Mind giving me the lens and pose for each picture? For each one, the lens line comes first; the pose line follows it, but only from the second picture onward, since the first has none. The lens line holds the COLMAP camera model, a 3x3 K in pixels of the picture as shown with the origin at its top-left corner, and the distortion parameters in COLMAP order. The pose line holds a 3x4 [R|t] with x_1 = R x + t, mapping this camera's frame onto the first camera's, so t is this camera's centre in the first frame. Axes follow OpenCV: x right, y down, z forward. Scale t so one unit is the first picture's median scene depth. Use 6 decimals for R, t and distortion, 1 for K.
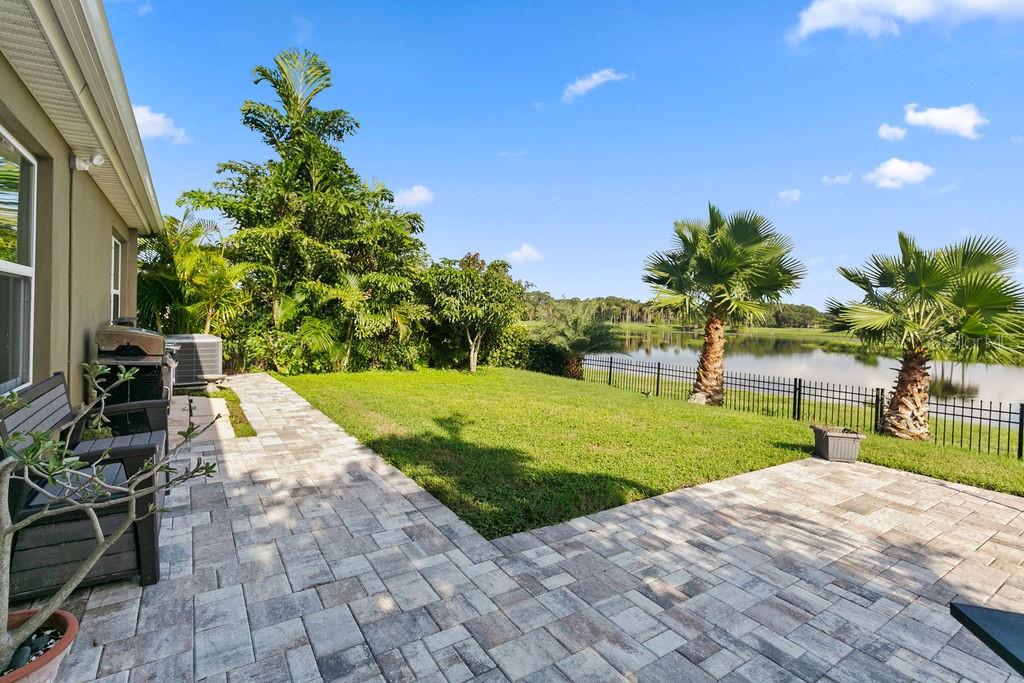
lens RADIAL K [[474.7, 0, 497.8], [0, 474.7, 325.8], [0, 0, 1]] dist [0.000996, -0.000158]
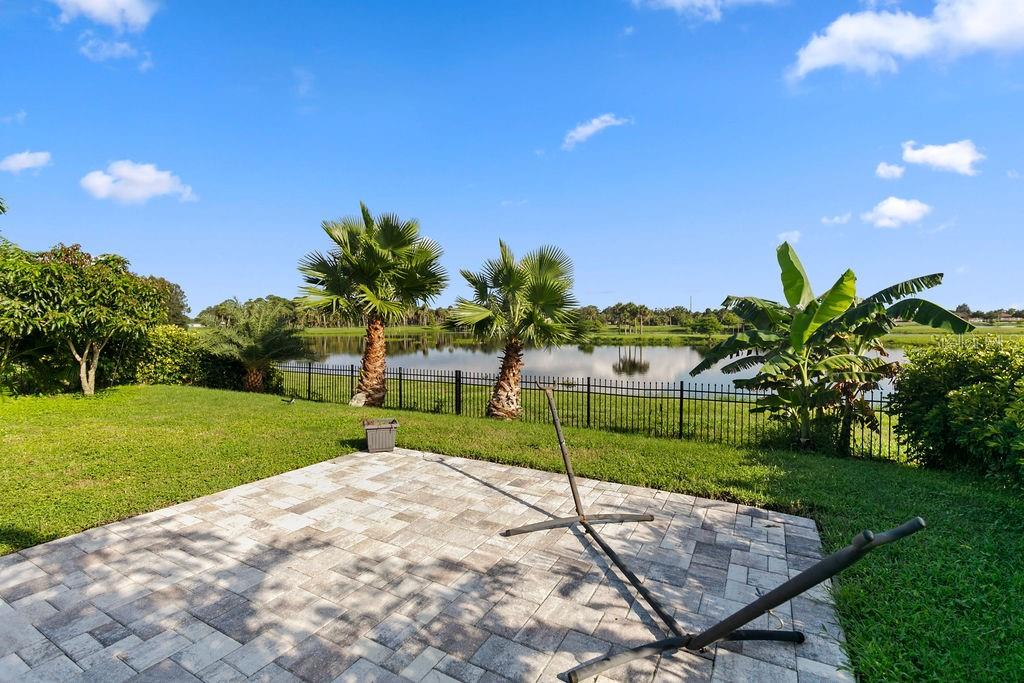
lens RADIAL K [[458.7, 0, 512.0], [0, 458.7, 341.5], [0, 0, 1]] dist [0.006689, -0.000428]
pose [[0.885829, -0.051334, 0.461164, 0.363263], [0.038976, 0.998581, 0.036290, 0.012025], [-0.462372, -0.014173, 0.886573, -0.019999]]
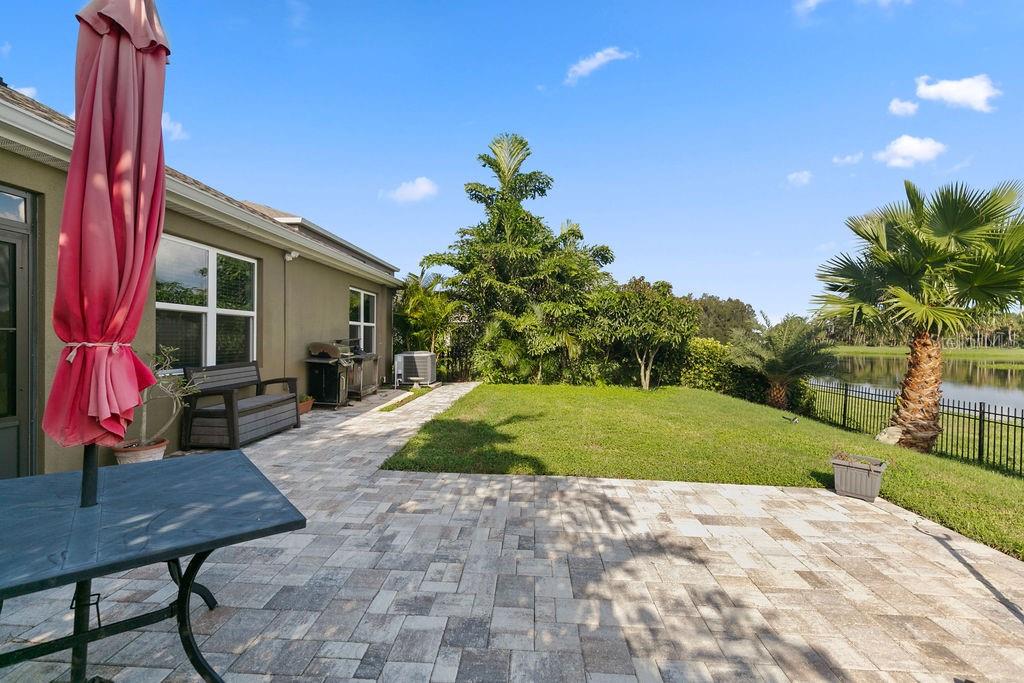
lens RADIAL K [[458.7, 0, 512.0], [0, 458.7, 341.5], [0, 0, 1]] dist [0.006689, -0.000428]
pose [[0.809125, -0.014871, -0.587448, 0.496046], [-0.000022, 0.999679, -0.025337, 0.027090], [0.587636, 0.020514, 0.808865, 0.009577]]
